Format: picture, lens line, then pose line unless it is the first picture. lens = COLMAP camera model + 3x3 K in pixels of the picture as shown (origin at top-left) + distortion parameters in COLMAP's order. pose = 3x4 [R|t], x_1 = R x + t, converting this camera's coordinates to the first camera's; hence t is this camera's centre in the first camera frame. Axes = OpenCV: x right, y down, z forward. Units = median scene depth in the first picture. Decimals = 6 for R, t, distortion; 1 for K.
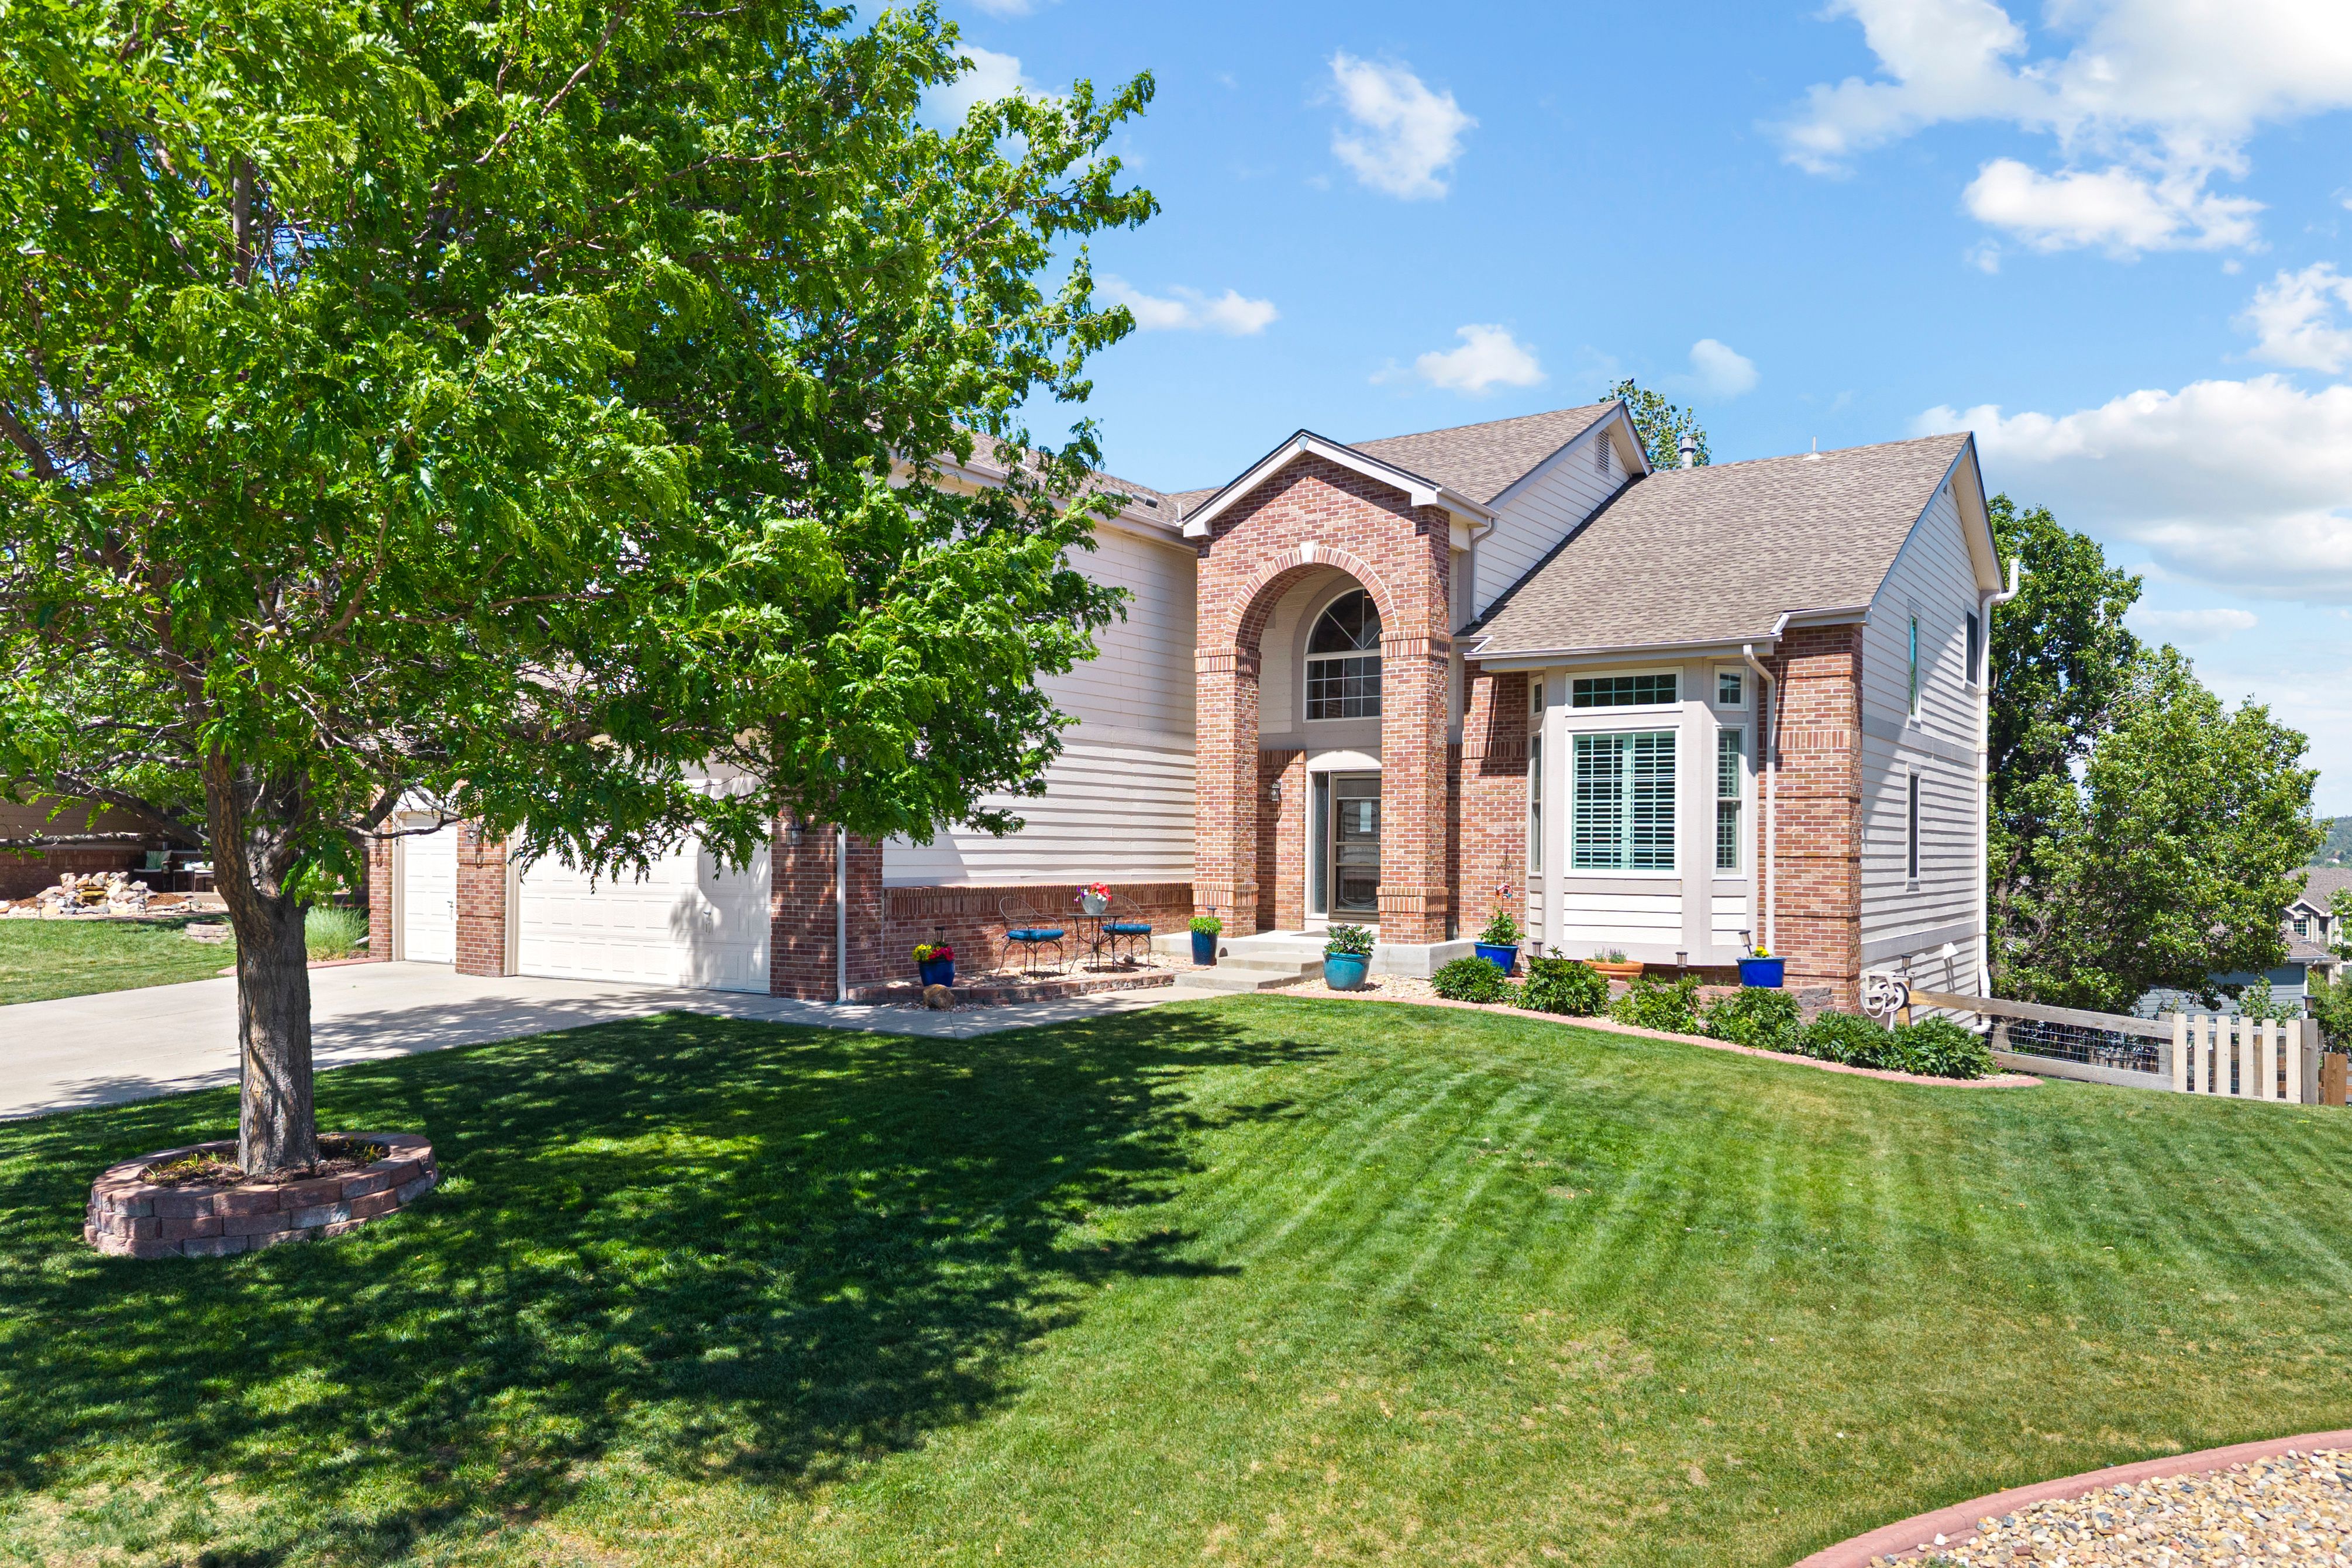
lens RADIAL K [[1645.2, 0, 1178.7], [0, 1645.2, 820.4], [0, 0, 1]] dist [0.016349, -0.004510]
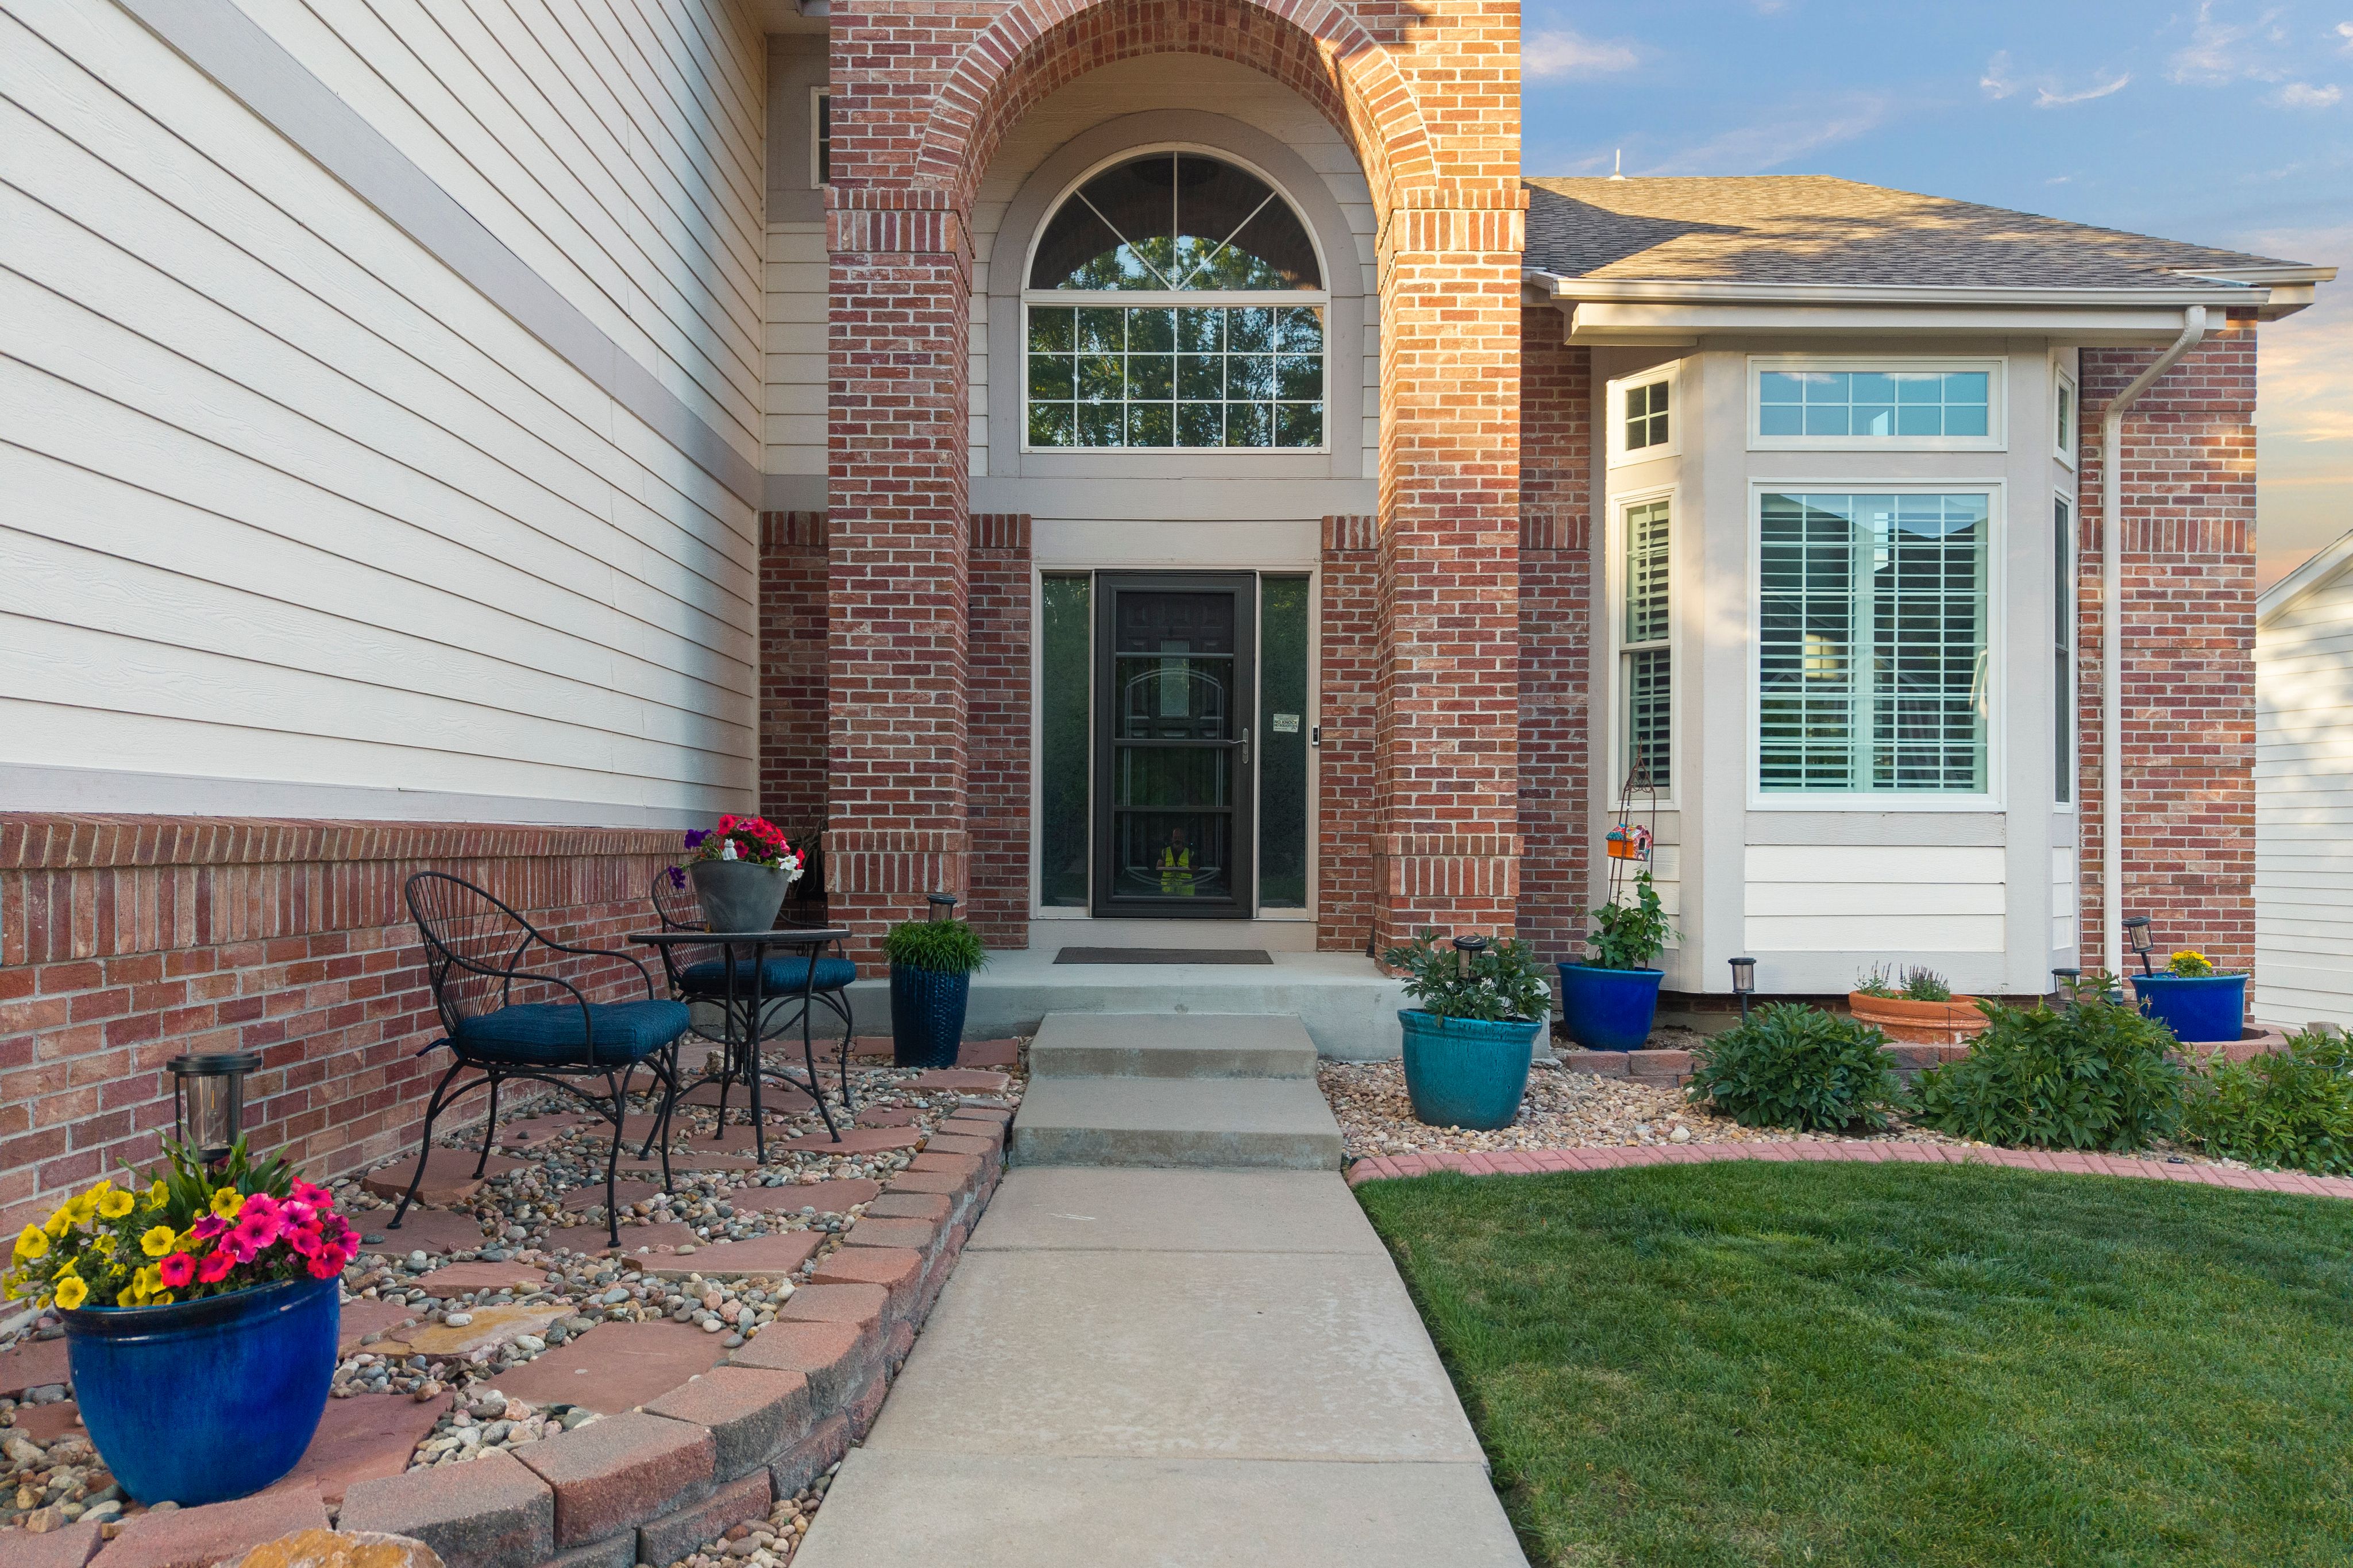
lens RADIAL K [[1645.8, 0, 1179.2], [0, 1645.8, 820.5], [0, 0, 1]] dist [0.016349, -0.004510]
pose [[0.817915, 0.004705, 0.575320, -0.153015], [-0.009500, 0.999941, 0.005329, 0.037194], [-0.575261, -0.009824, 0.817911, 0.737164]]
